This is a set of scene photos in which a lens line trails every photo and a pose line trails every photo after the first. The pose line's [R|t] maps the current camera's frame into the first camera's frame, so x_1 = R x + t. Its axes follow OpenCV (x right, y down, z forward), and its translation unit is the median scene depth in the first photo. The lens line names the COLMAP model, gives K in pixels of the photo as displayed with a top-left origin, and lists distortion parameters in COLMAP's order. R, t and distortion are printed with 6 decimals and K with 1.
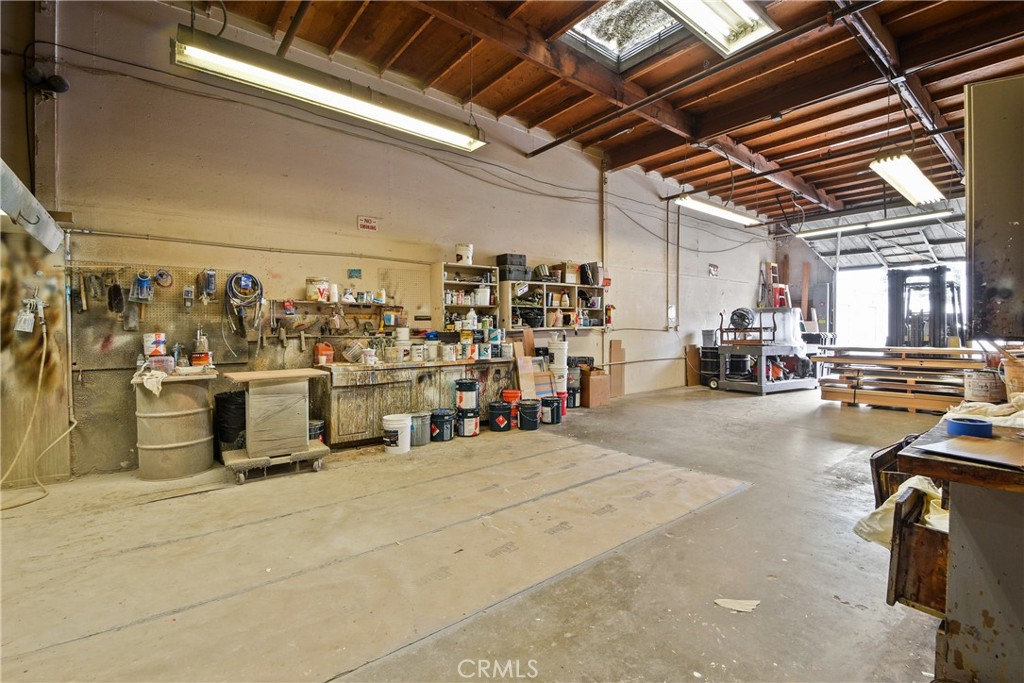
lens RADIAL K [[463.1, 0, 517.0], [0, 463.1, 337.0], [0, 0, 1]] dist [-0.022786, -0.001649]
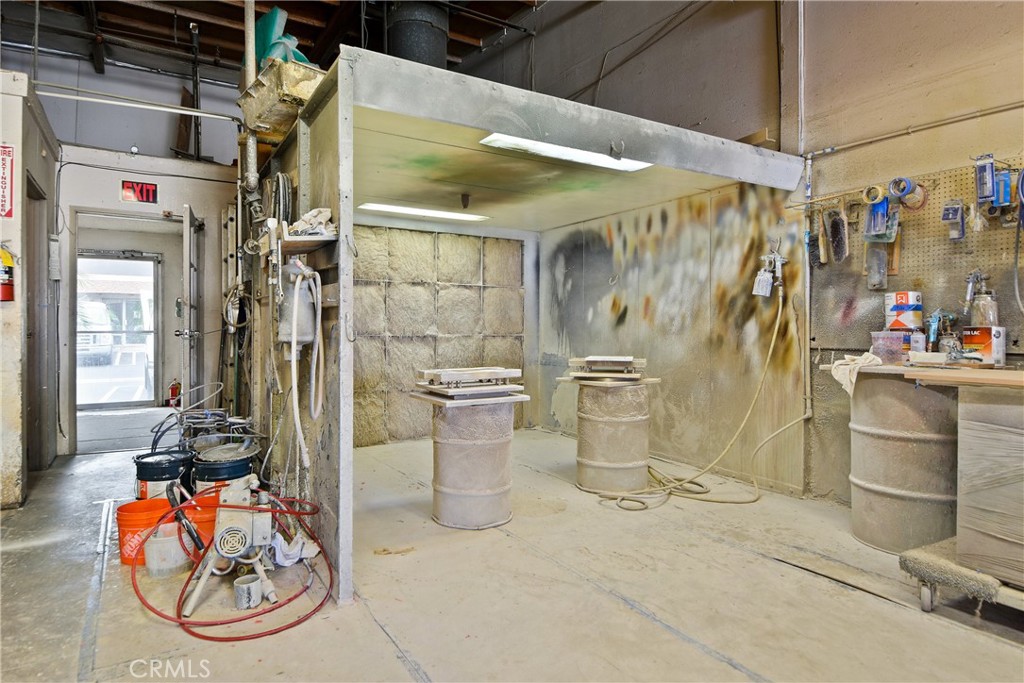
lens RADIAL K [[596.4, 0, 511.5], [0, 596.4, 337.8], [0, 0, 1]] dist [0.002453, -0.000768]
pose [[-0.136327, 0.017281, -0.990513, 0.029048], [-0.022494, 0.999536, 0.020535, 0.045819], [0.990409, 0.025080, -0.135875, 0.617586]]
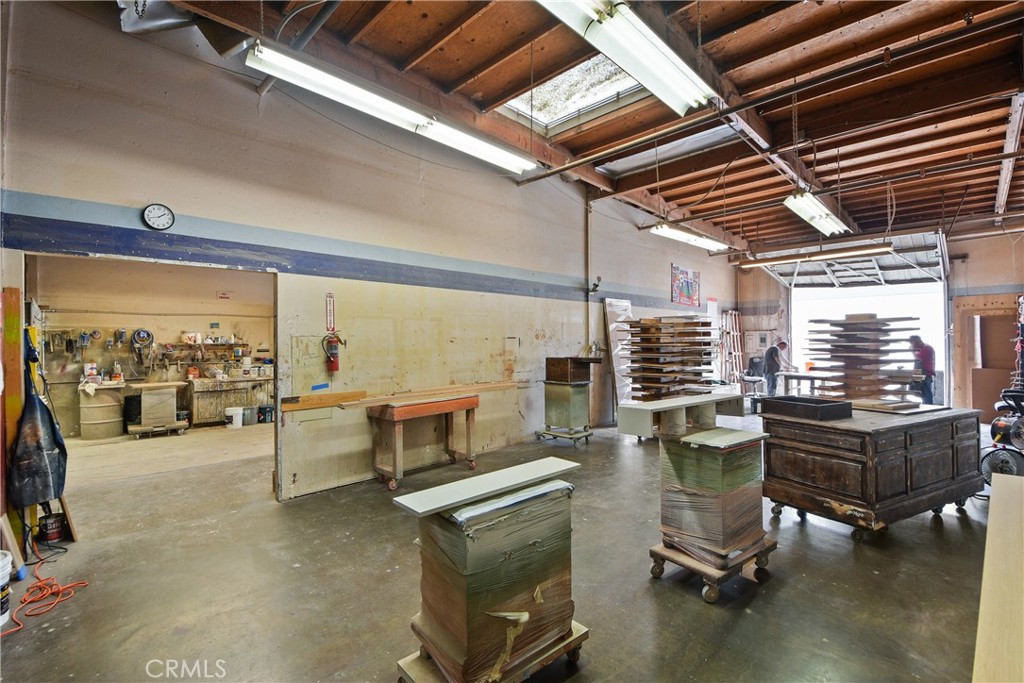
lens RADIAL K [[463.1, 0, 508.2], [0, 463.1, 339.4], [0, 0, 1]] dist [-0.022786, -0.001649]
pose [[0.995832, -0.004760, 0.091079, 0.753159], [0.007150, 0.999638, -0.025930, -0.046786], [-0.090923, 0.026473, 0.995506, -1.023792]]
